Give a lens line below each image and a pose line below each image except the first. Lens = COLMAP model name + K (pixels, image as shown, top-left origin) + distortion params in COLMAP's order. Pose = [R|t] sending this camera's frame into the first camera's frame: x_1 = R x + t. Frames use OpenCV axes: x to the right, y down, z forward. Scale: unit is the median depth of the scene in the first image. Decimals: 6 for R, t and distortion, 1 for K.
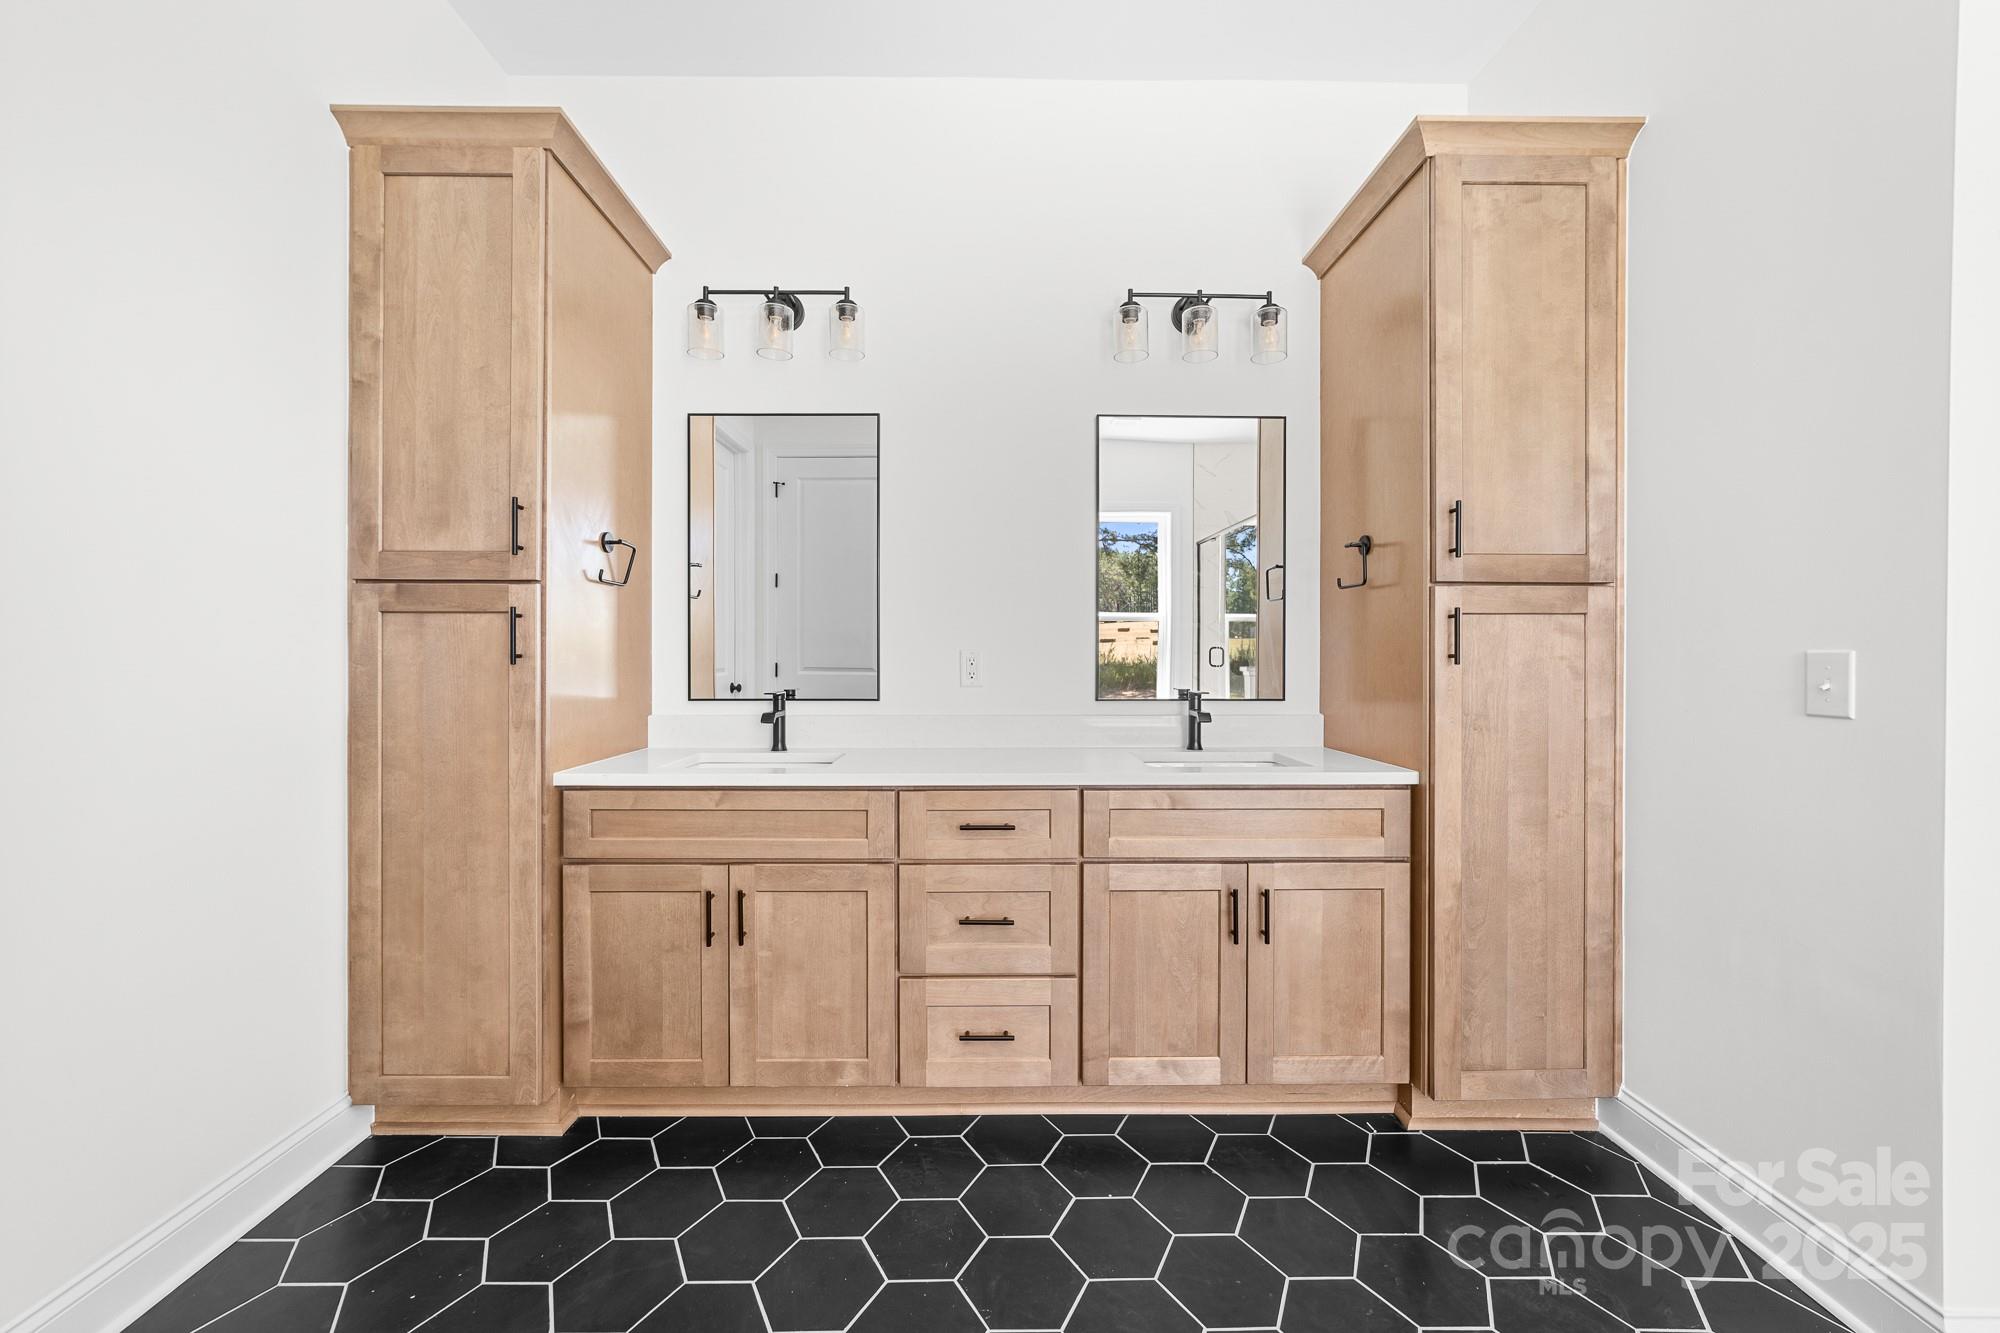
lens RADIAL K [[775.4, 0, 993.3], [0, 775.4, 663.5], [0, 0, 1]] dist [-0.009933, 0.004287]
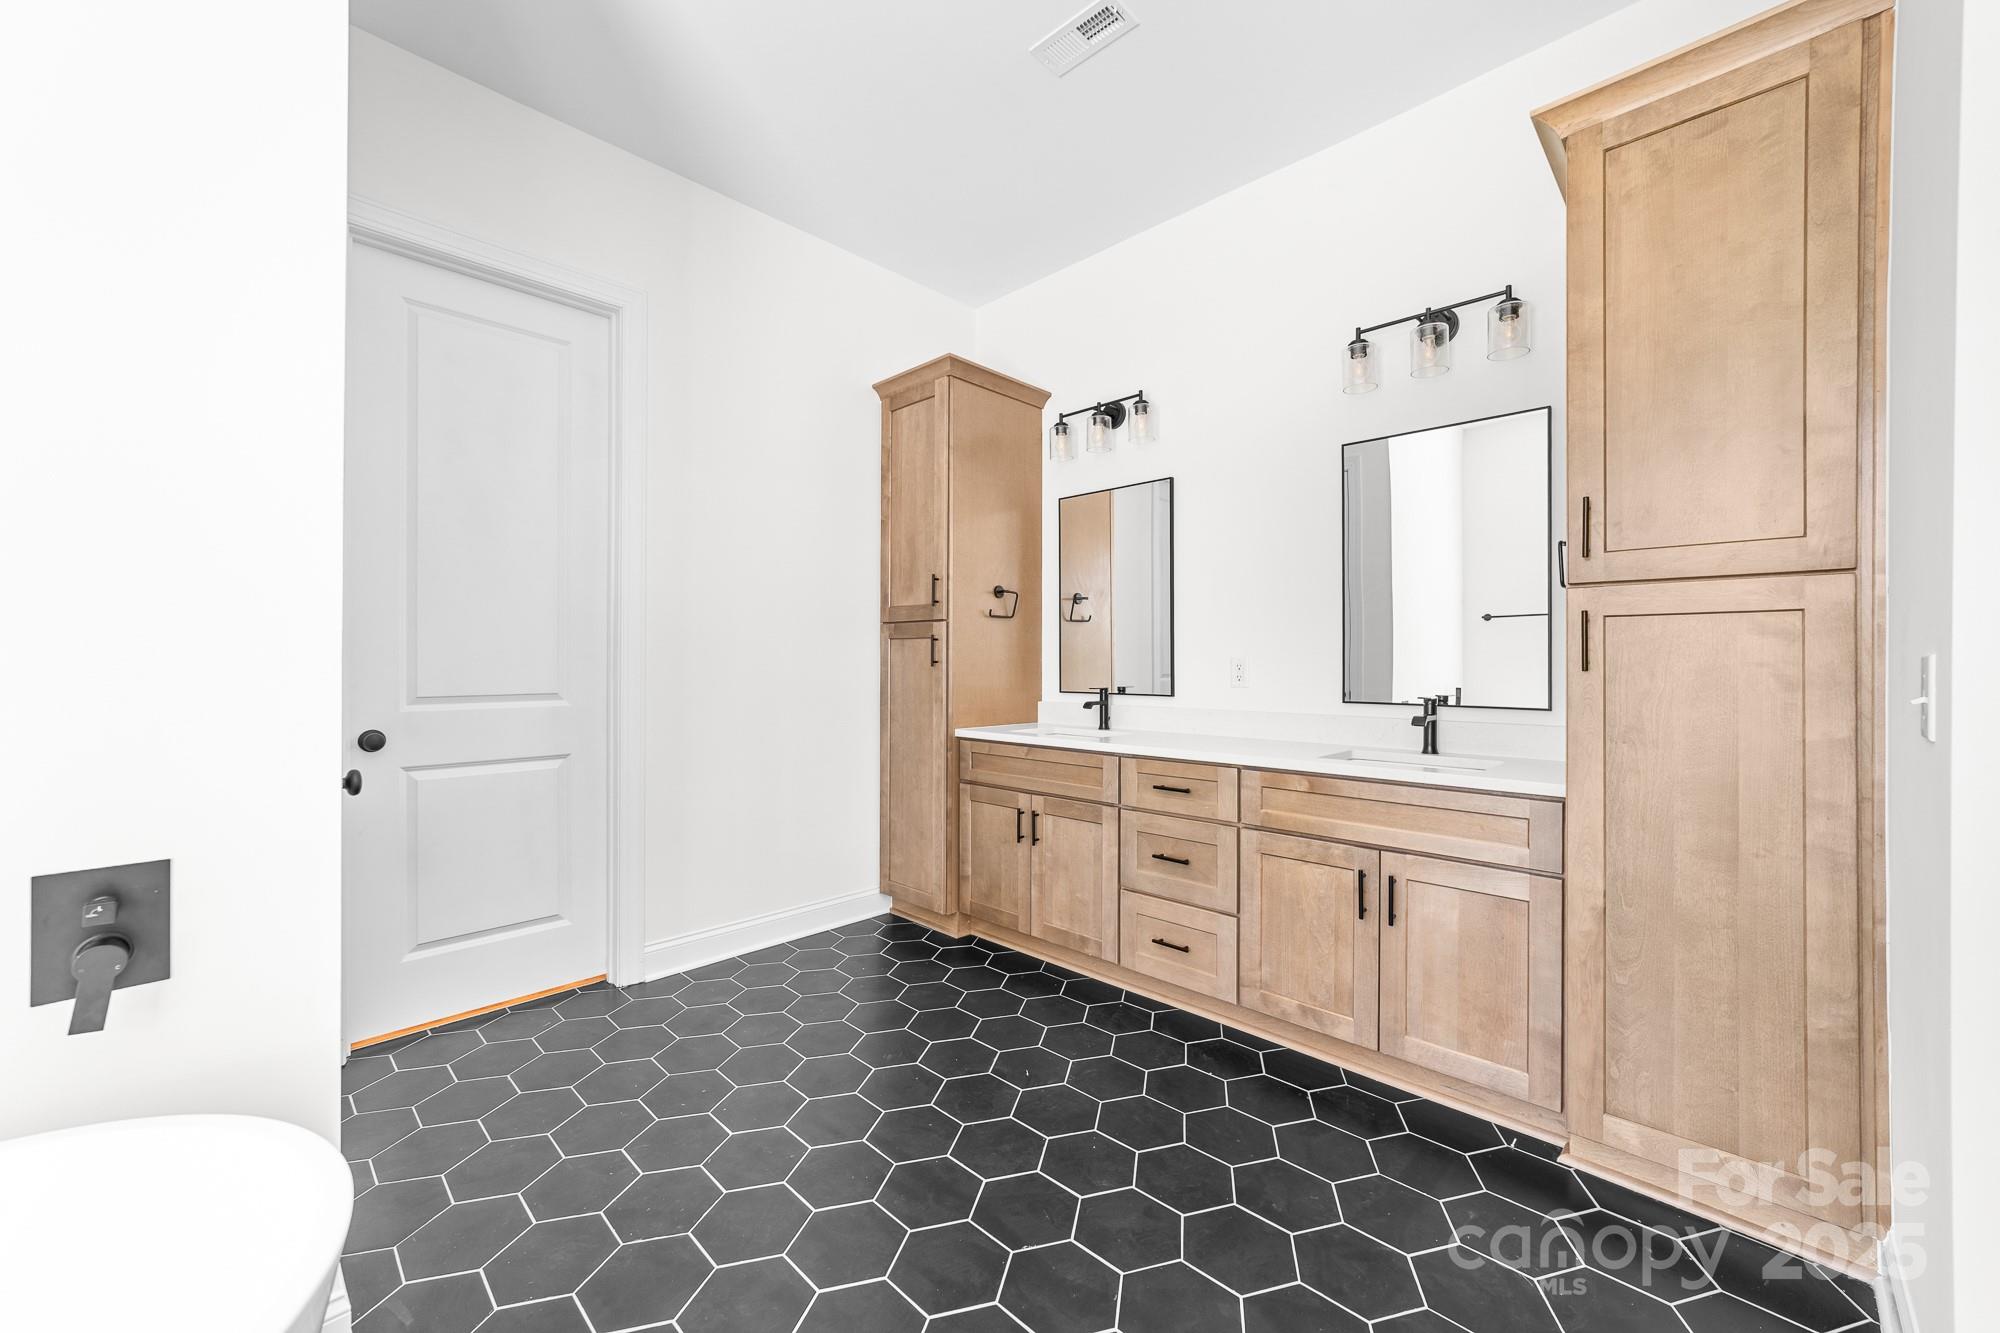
lens RADIAL K [[775.4, 0, 1009.7], [0, 775.4, 659.8], [0, 0, 1]] dist [-0.009933, 0.004287]
pose [[0.710509, -0.001532, -0.703687, 0.776320], [-0.002026, 0.999989, -0.004222, -0.007519], [0.703686, 0.004425, 0.710498, -0.161954]]
